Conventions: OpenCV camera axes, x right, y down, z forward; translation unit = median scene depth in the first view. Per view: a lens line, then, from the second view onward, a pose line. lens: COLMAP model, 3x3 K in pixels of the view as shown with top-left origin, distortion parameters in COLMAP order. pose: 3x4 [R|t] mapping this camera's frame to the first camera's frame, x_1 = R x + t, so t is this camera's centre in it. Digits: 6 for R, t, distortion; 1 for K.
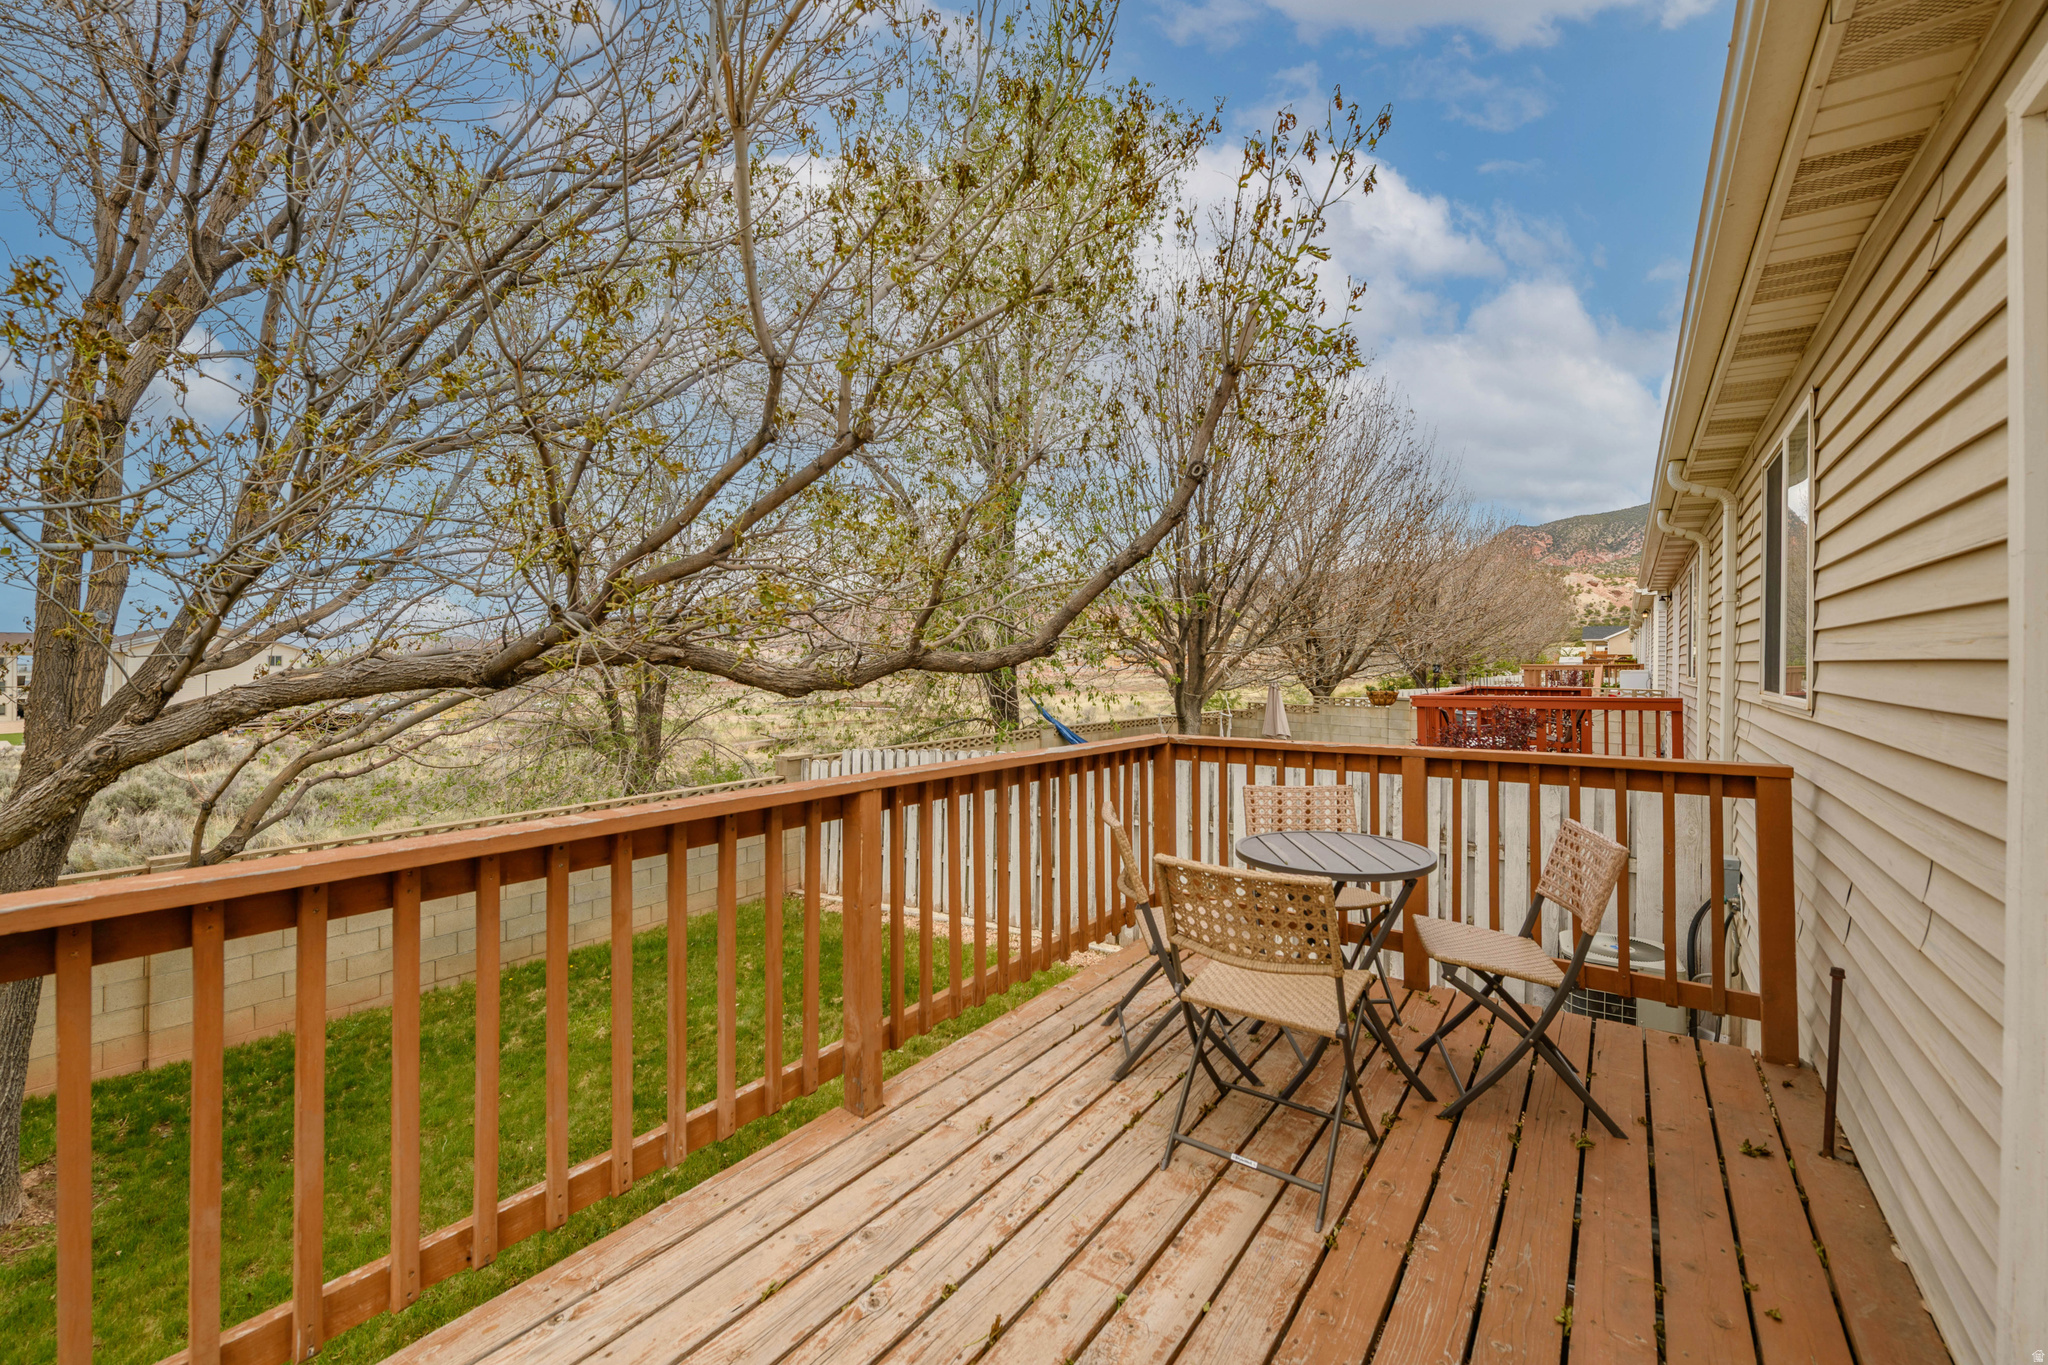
lens RADIAL K [[819.2, 0, 1024.0], [0, 819.2, 682.5], [0, 0, 1]] dist [-0.000213, -0.000057]
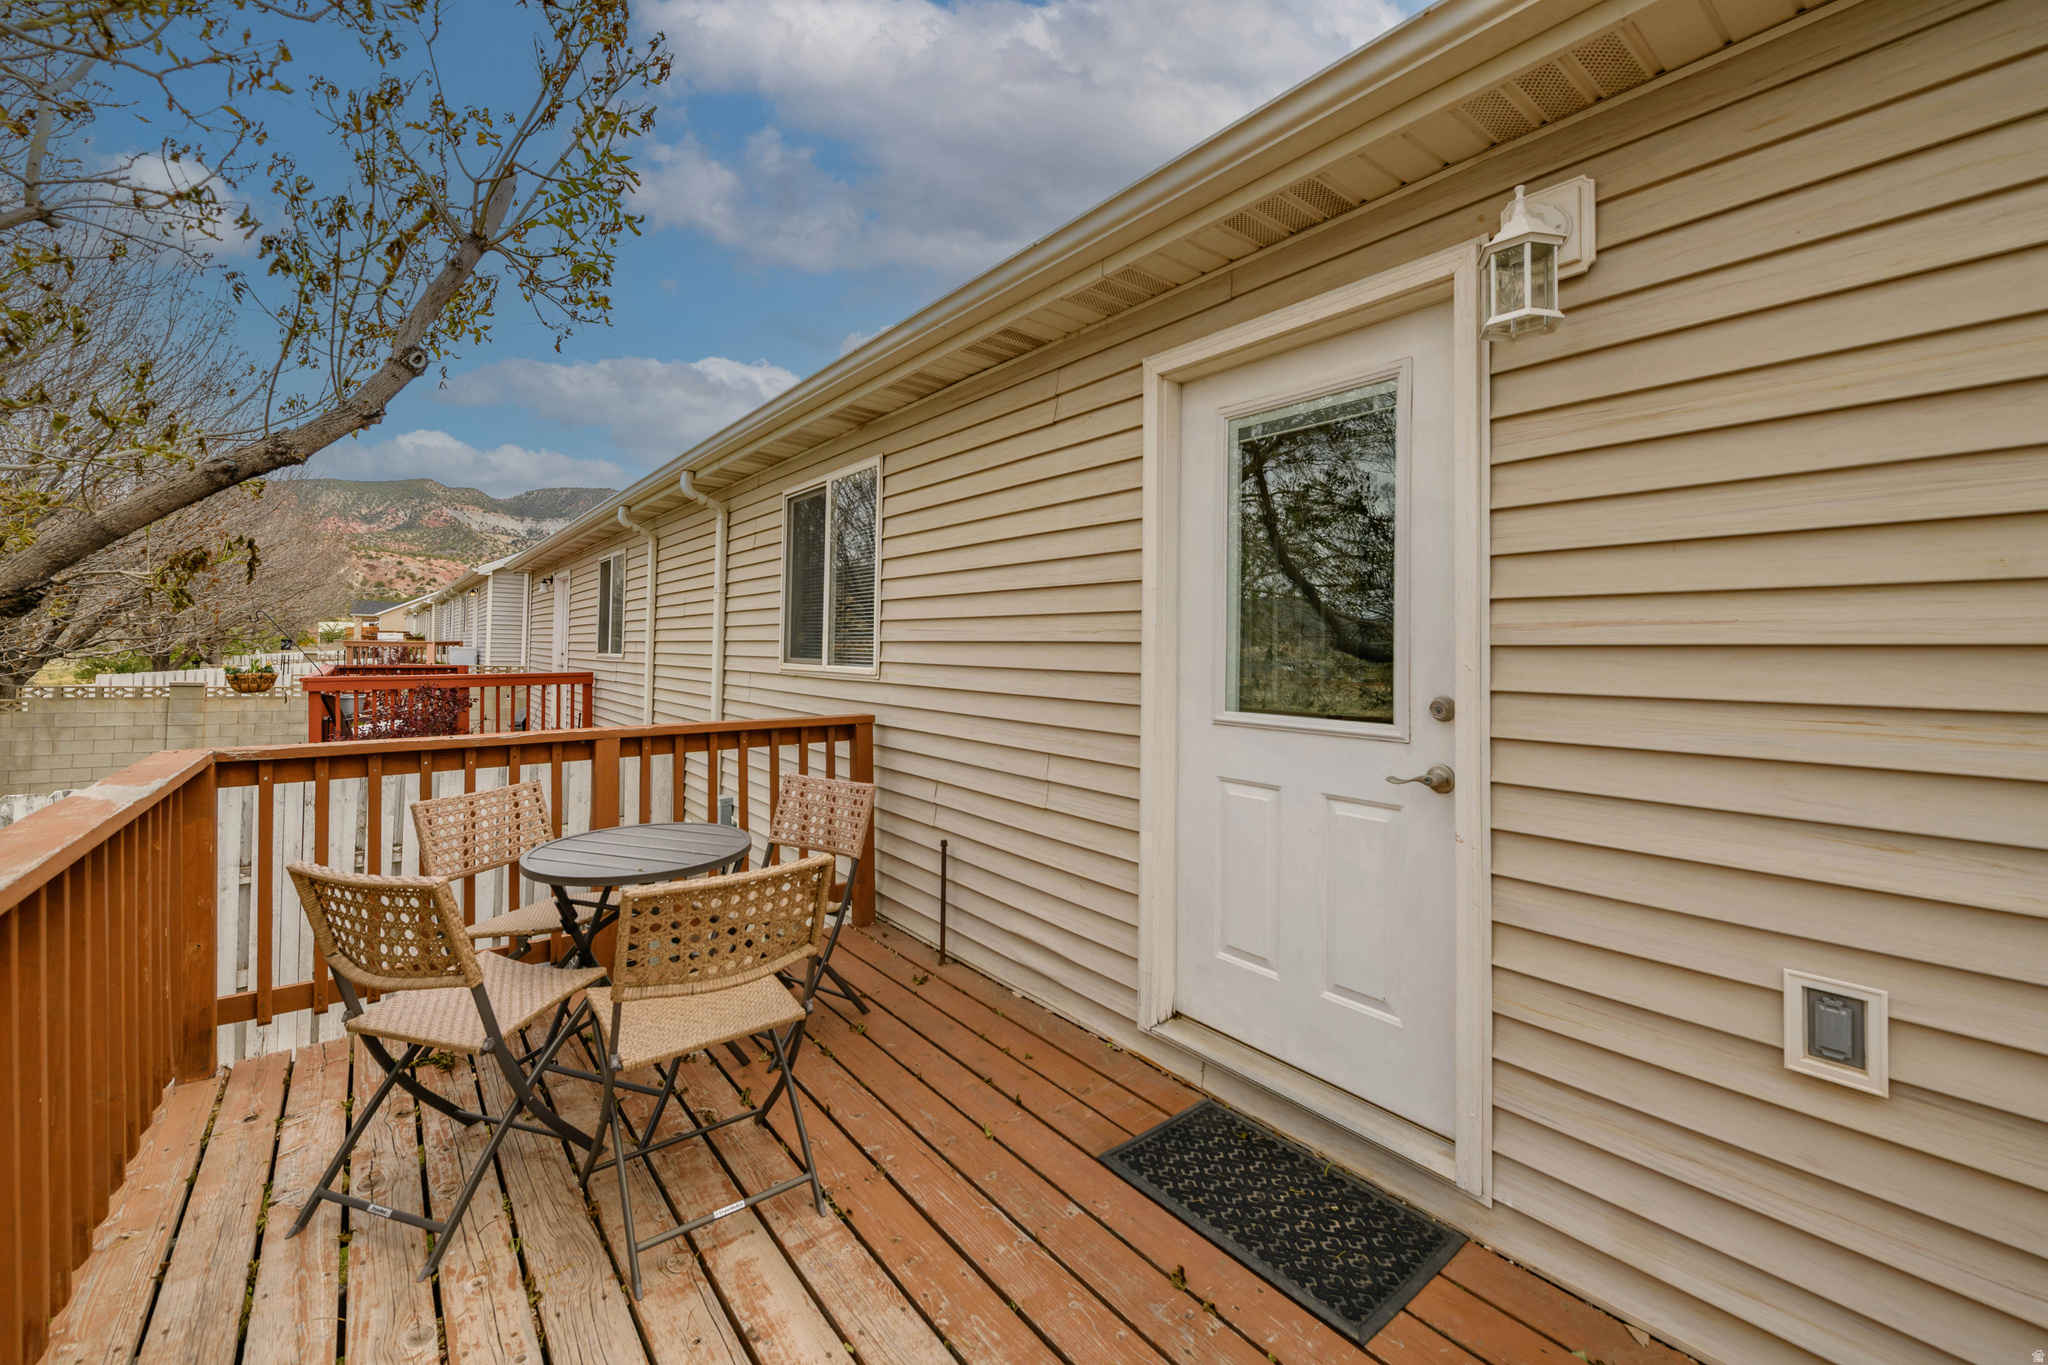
lens RADIAL K [[829.4, 0, 1023.3], [0, 829.4, 645.0], [0, 0, 1]] dist [0.000323, -0.000113]
pose [[0.267021, 0.005593, 0.963674, -0.390278], [0.012029, 0.999886, -0.009137, -0.001478], [-0.963616, 0.014032, 0.266923, 0.357412]]
